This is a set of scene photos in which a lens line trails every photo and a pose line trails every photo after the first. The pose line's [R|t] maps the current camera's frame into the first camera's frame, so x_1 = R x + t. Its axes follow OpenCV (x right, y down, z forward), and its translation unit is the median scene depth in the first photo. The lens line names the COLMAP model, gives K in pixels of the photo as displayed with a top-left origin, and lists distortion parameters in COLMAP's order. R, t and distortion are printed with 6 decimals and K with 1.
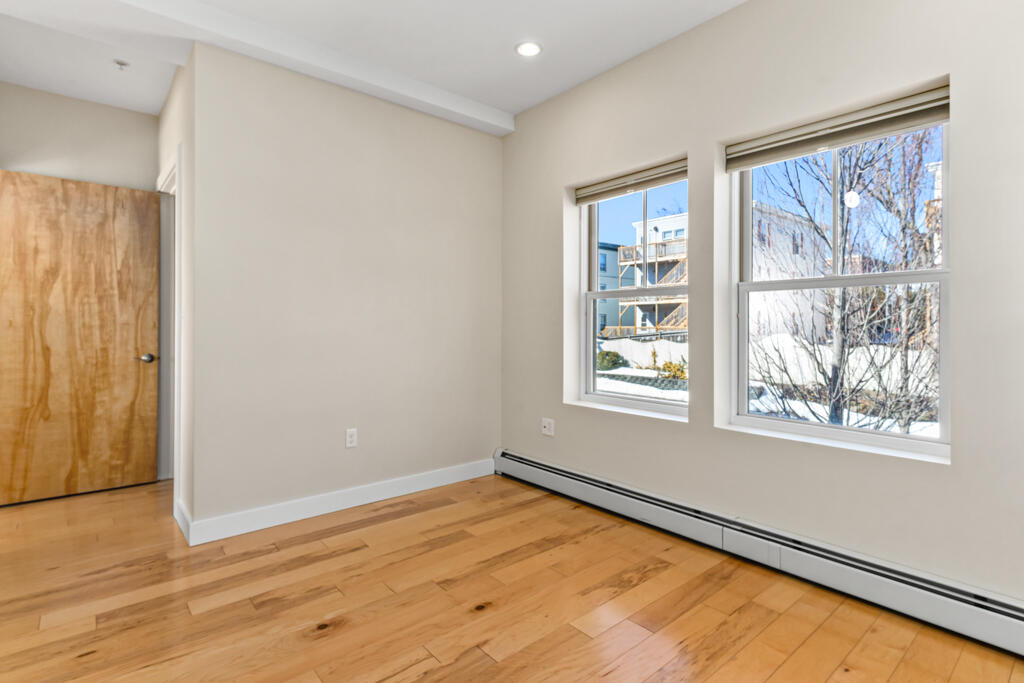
lens RADIAL K [[509.0, 0, 511.4], [0, 509.0, 334.5], [0, 0, 1]] dist [0.002735, -0.000464]
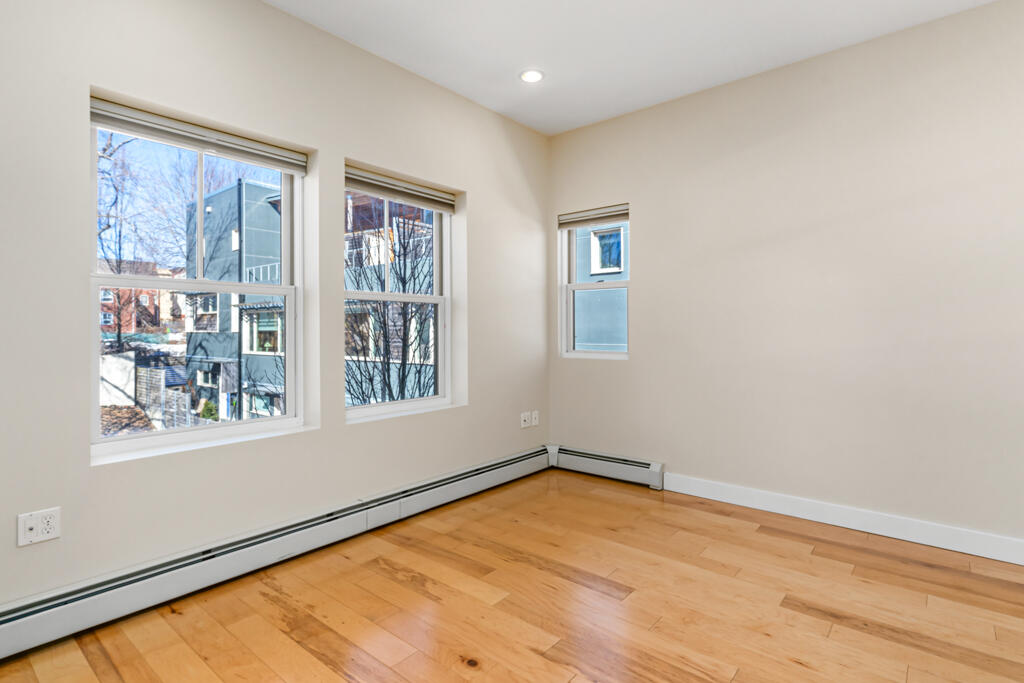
lens RADIAL K [[509.0, 0, 511.8], [0, 509.0, 334.6], [0, 0, 1]] dist [0.002735, -0.000464]
pose [[-0.166713, -0.011534, 0.985938, -0.759521], [0.017124, 0.999747, 0.014591, -0.017976], [-0.985857, 0.019316, -0.166474, 0.897541]]
